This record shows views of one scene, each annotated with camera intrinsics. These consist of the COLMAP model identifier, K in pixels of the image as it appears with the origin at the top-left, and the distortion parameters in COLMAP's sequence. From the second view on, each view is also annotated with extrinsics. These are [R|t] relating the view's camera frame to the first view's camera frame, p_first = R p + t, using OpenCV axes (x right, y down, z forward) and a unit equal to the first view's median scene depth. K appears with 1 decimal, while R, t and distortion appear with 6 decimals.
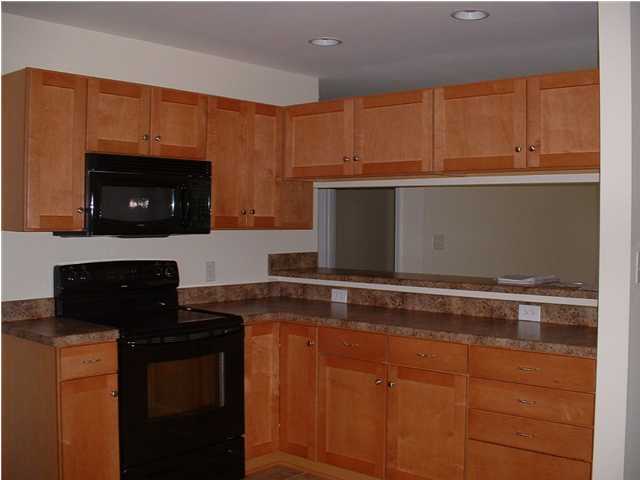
lens RADIAL K [[746.6, 0, 320.5], [0, 746.6, 237.5], [0, 0, 1]] dist [-0.227794, 0.312625]
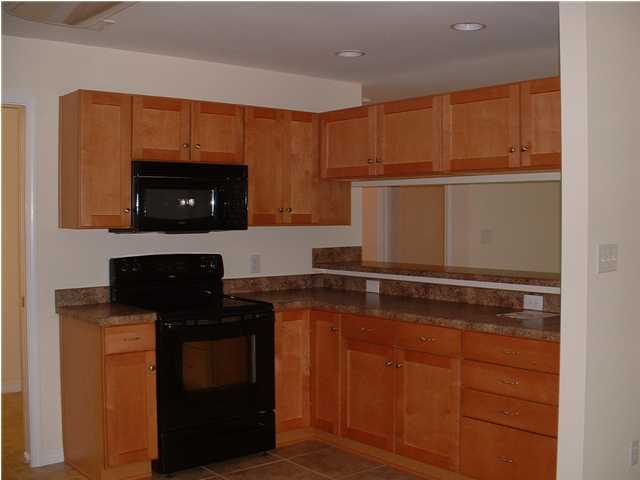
lens RADIAL K [[746.6, 0, 320.5], [0, 746.6, 237.5], [0, 0, 1]] dist [-0.227794, 0.312625]
pose [[0.988635, -0.003996, -0.150285, 0.137857], [0.004695, 0.999980, 0.004293, 0.002364], [0.150265, -0.004950, 0.988633, -0.099638]]
